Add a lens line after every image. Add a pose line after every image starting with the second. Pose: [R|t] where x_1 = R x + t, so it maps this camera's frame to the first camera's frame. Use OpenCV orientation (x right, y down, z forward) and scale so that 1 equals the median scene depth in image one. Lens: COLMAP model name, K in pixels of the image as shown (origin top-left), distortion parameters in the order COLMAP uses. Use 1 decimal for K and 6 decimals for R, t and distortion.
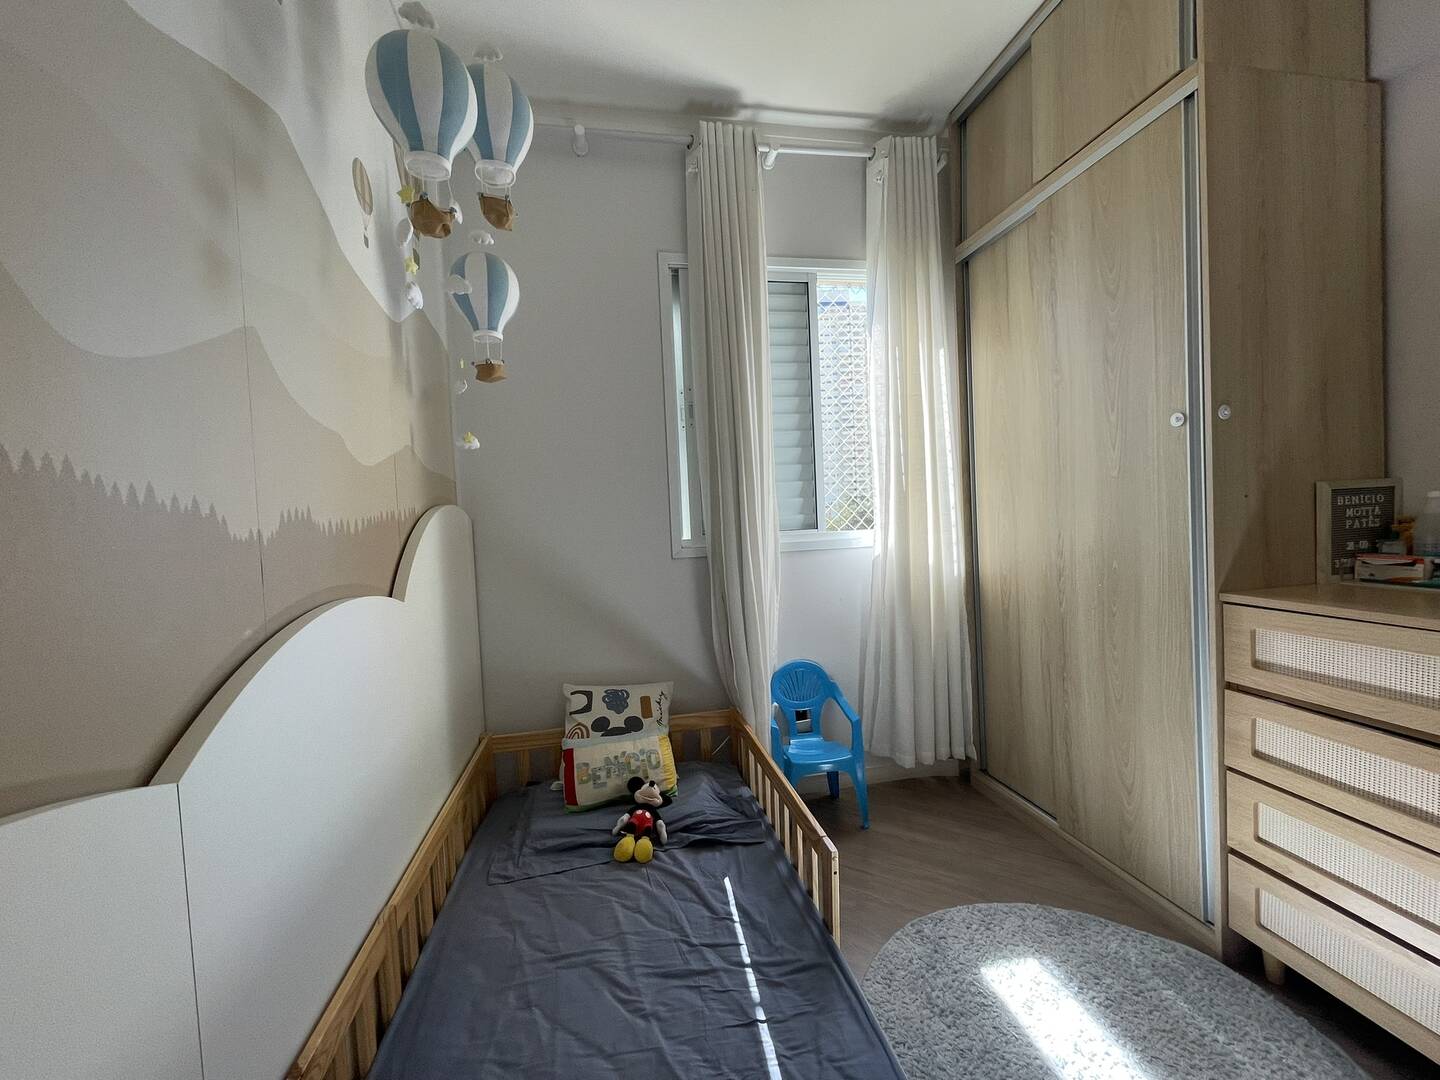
lens RADIAL K [[580.7, 0, 717.6], [0, 580.7, 535.9], [0, 0, 1]] dist [-0.004936, 0.000762]
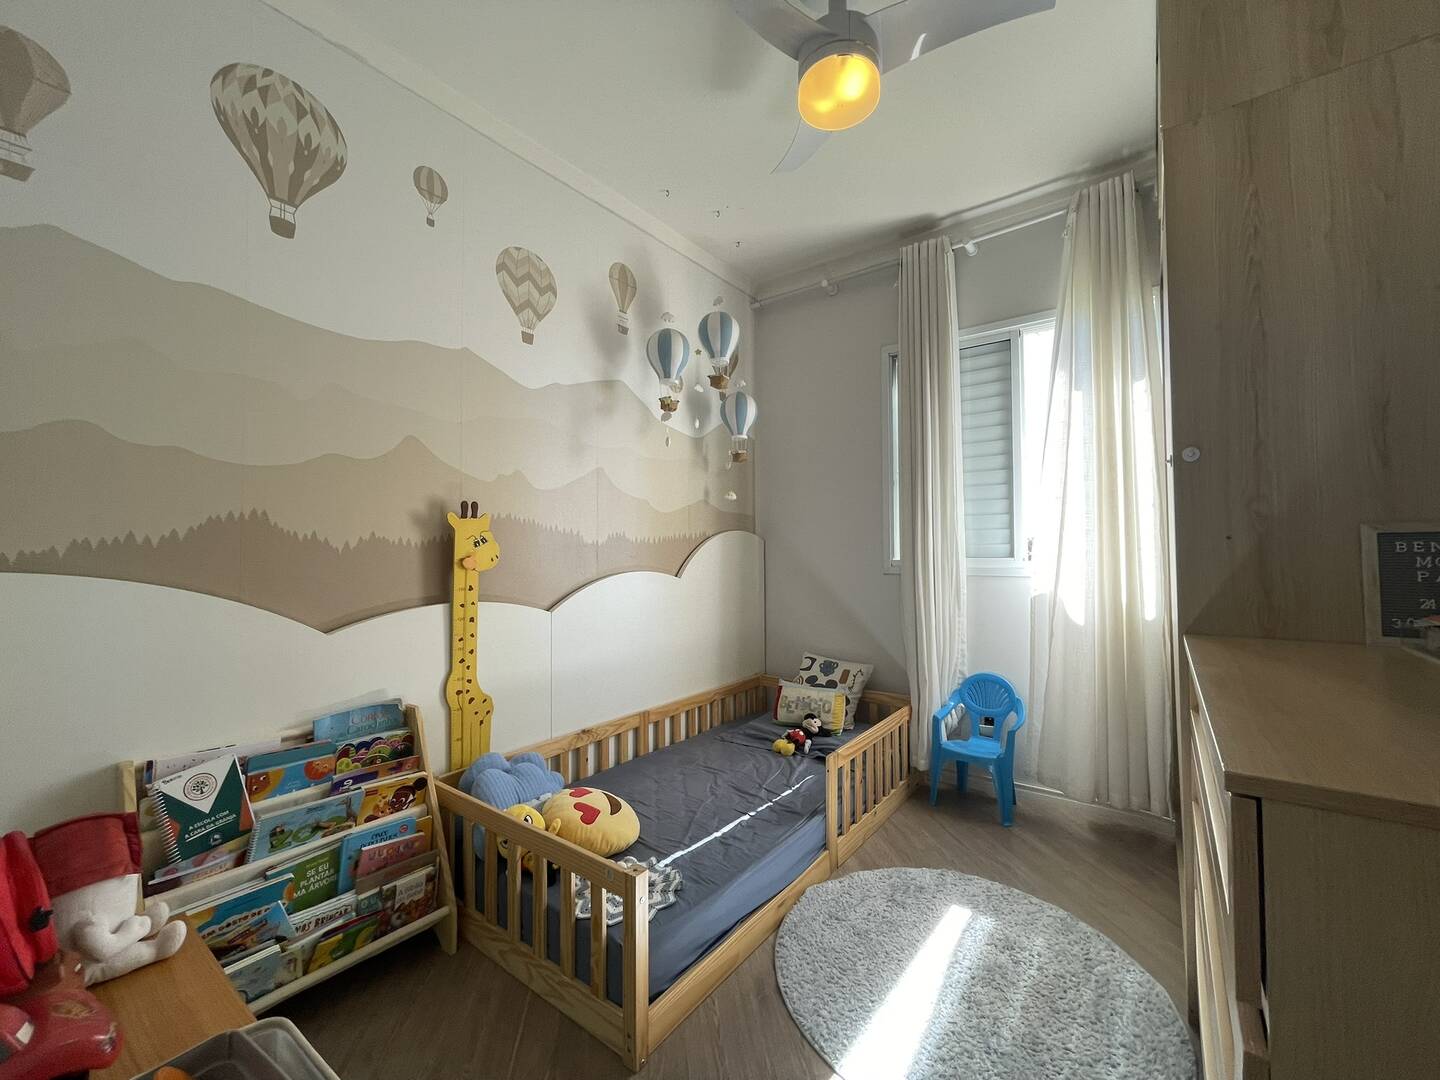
lens RADIAL K [[580.7, 0, 713.3], [0, 580.7, 534.9], [0, 0, 1]] dist [-0.004936, 0.000762]
pose [[0.662512, 0.023228, -0.748691, 0.917447], [-0.051995, 0.998534, -0.015030, -0.012637], [0.747244, 0.048886, 0.662749, -0.239530]]
